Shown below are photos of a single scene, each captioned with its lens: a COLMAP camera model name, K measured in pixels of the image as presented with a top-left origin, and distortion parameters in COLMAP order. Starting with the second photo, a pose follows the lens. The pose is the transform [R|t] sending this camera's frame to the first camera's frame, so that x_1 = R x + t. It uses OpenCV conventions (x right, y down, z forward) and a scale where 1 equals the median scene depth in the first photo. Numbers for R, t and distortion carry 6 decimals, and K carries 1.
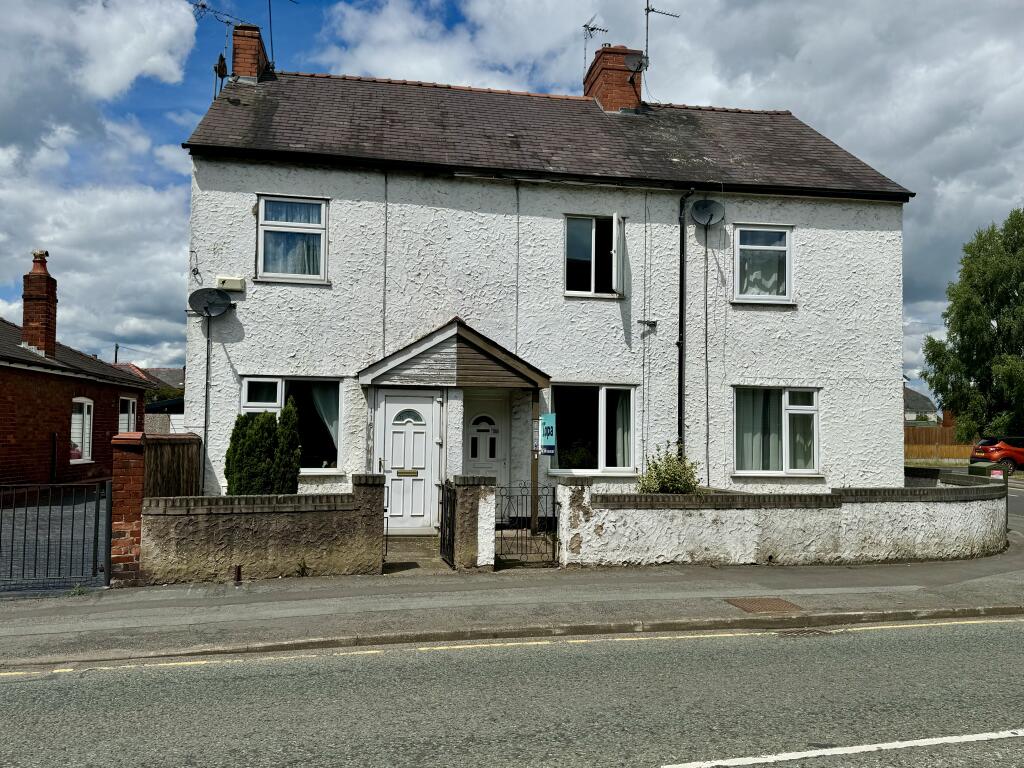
lens RADIAL K [[869.0, 0, 514.0], [0, 869.0, 384.8], [0, 0, 1]] dist [0.014643, 0.001258]
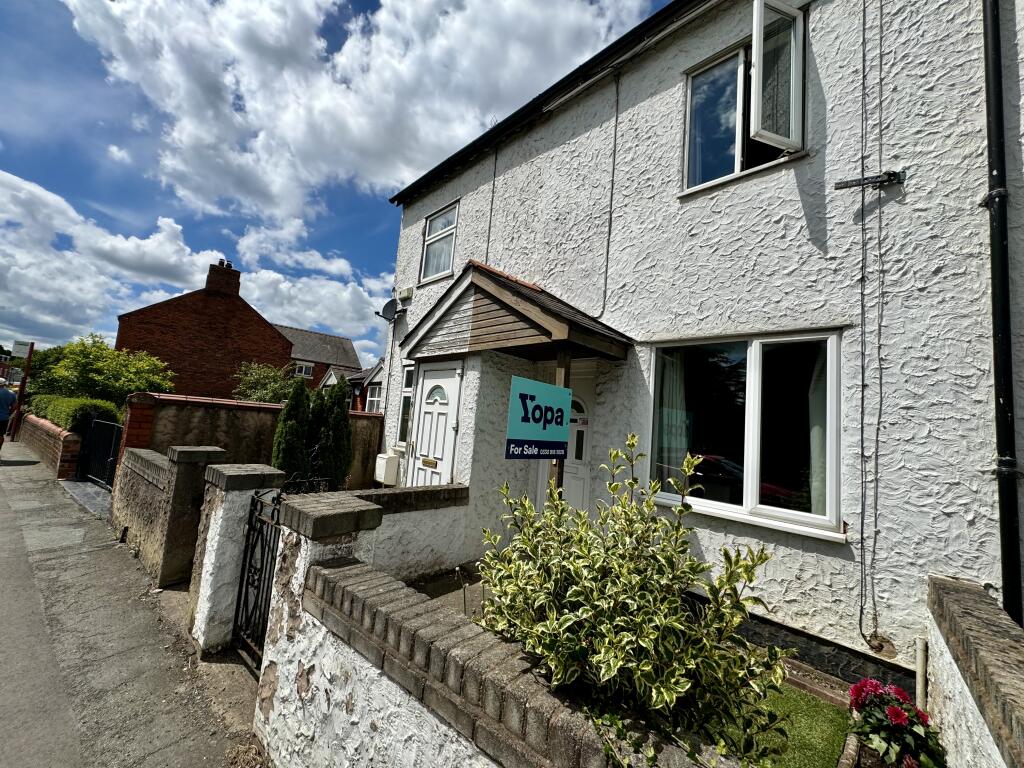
lens RADIAL K [[402.9, 0, 512.5], [0, 402.9, 384.8], [0, 0, 1]] dist [-0.012608, -0.000152]
pose [[0.564470, -0.045534, -0.824197, 0.214481], [-0.028209, 0.996830, -0.074391, 0.049218], [0.824971, 0.065241, 0.561396, 0.763170]]
